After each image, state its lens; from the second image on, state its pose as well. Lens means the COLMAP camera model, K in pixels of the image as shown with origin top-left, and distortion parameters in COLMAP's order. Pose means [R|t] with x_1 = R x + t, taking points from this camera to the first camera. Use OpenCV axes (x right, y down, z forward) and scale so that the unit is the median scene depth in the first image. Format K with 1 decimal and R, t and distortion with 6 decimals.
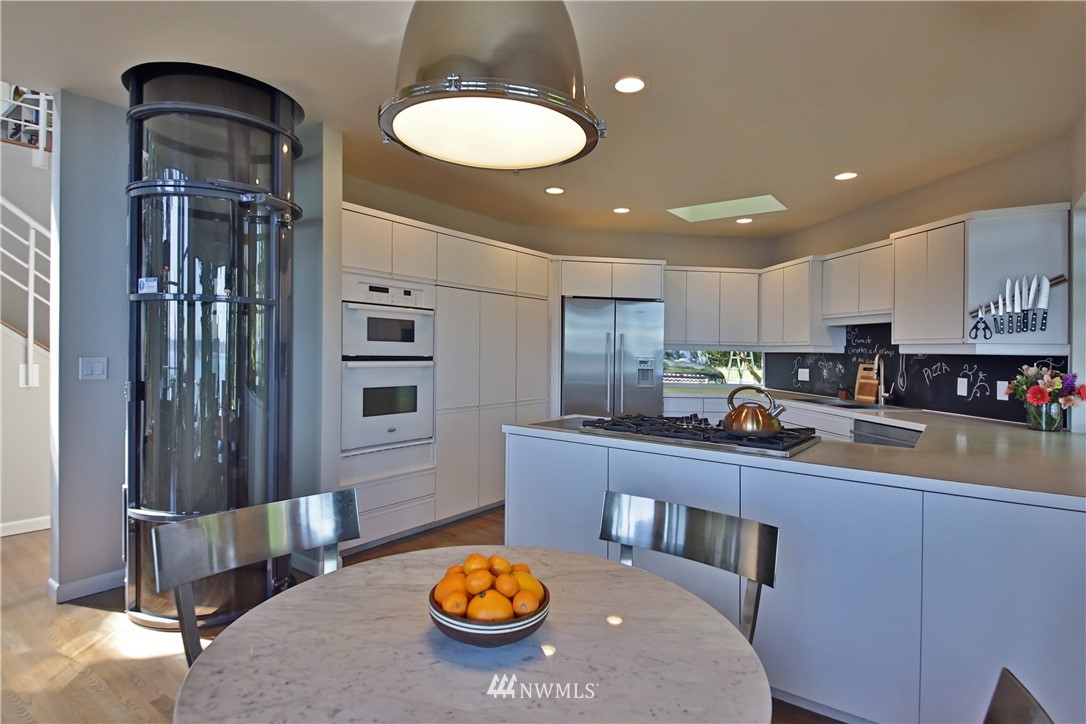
lens RADIAL K [[570.1, 0, 544.1], [0, 570.1, 347.1], [0, 0, 1]] dist [0.016348, -0.003084]
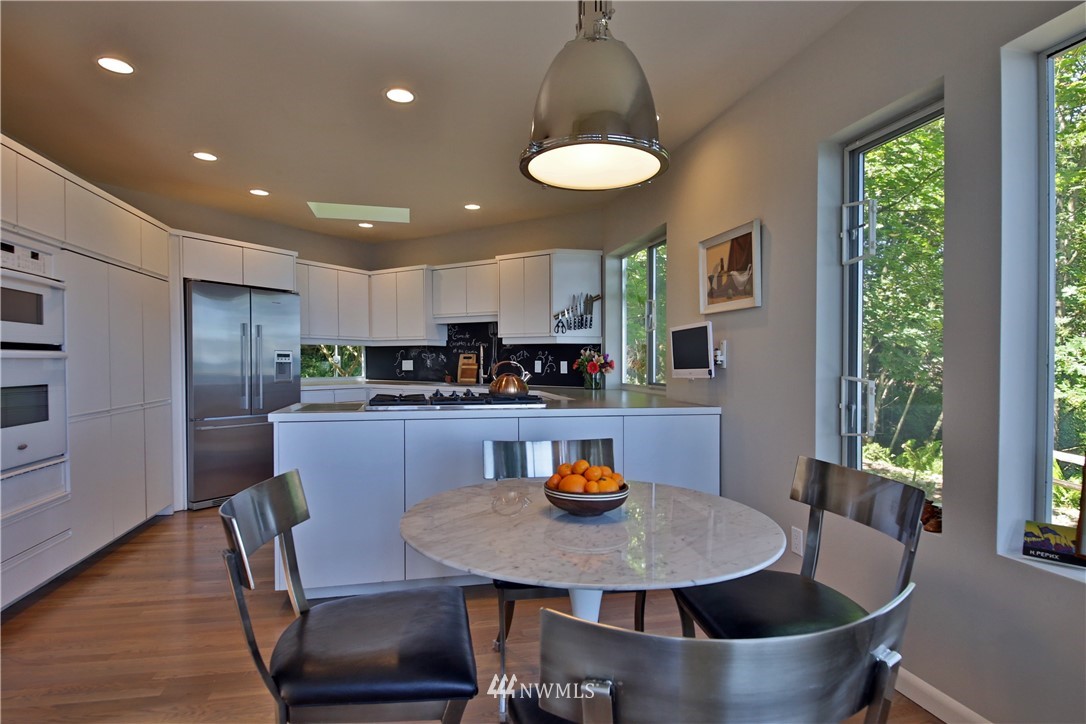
lens RADIAL K [[570.1, 0, 541.3], [0, 570.1, 363.8], [0, 0, 1]] dist [0.016348, -0.003084]
pose [[0.652020, -0.021475, 0.757898, -0.352017], [0.004123, 0.999684, 0.024778, 0.024166], [-0.758191, -0.013031, 0.651903, 0.039814]]
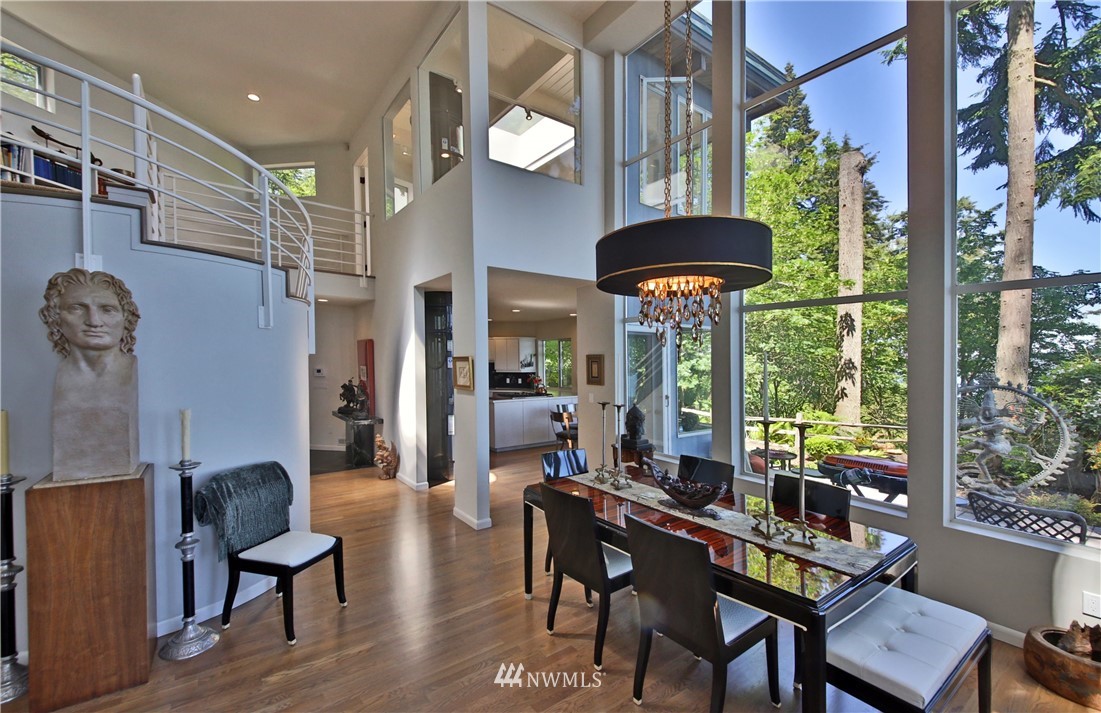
lens RADIAL K [[466.4, 0, 551.7], [0, 466.4, 358.4], [0, 0, 1]] dist [-0.002840, -0.000245]
pose [[0.290980, -0.020278, 0.956514, -1.937211], [0.001111, 0.999782, 0.020857, -0.128344], [-0.956728, -0.005007, 0.290939, -0.130585]]
